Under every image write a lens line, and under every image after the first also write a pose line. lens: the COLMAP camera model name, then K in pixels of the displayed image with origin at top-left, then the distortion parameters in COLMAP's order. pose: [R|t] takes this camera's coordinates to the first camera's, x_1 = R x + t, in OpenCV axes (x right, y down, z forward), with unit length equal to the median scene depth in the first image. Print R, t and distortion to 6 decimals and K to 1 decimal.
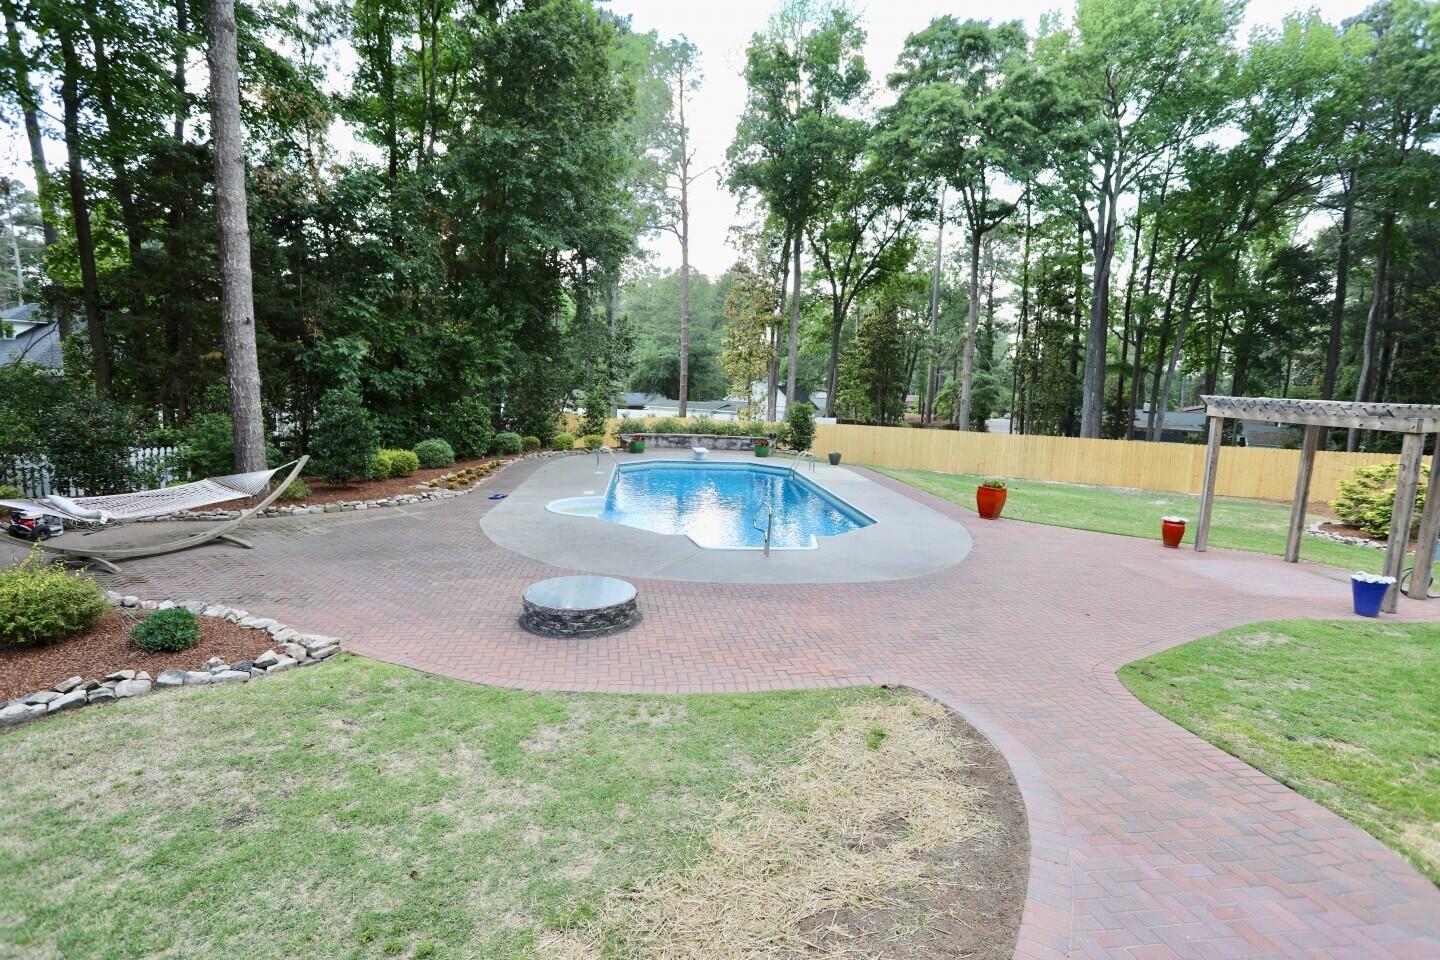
lens RADIAL K [[704.9, 0, 715.4], [0, 704.9, 474.2], [0, 0, 1]] dist [-0.076900, 0.037996]
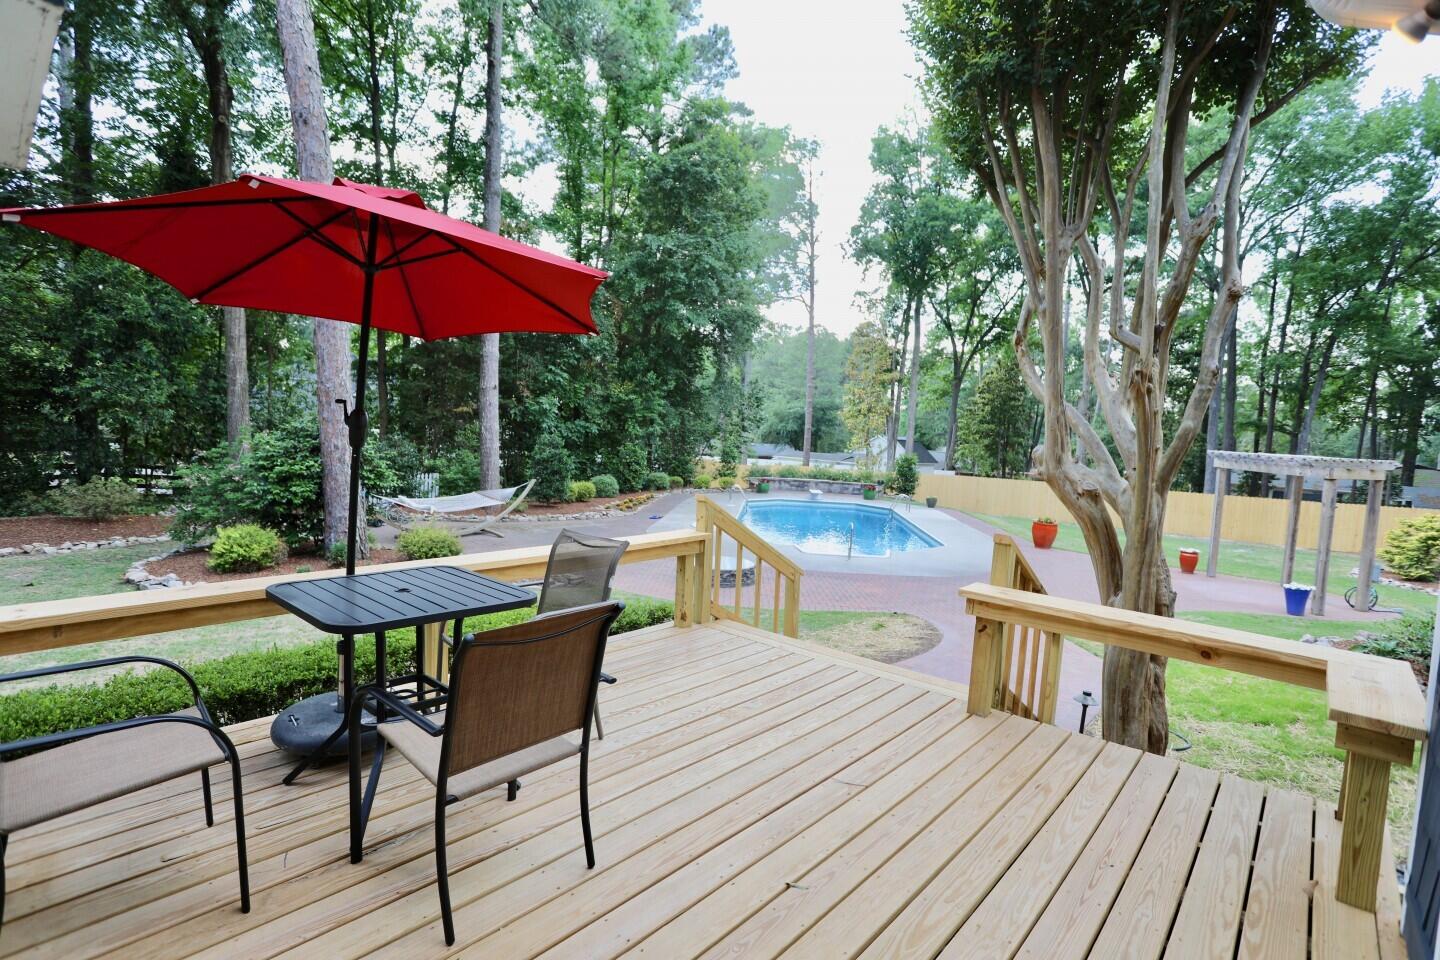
lens RADIAL K [[704.9, 0, 715.4], [0, 704.9, 474.2], [0, 0, 1]] dist [-0.076900, 0.037996]
pose [[0.982978, 0.025273, -0.181979, 0.023381], [-0.038491, 0.996841, -0.069474, 0.021046], [0.179648, 0.075296, 0.980845, -0.163597]]
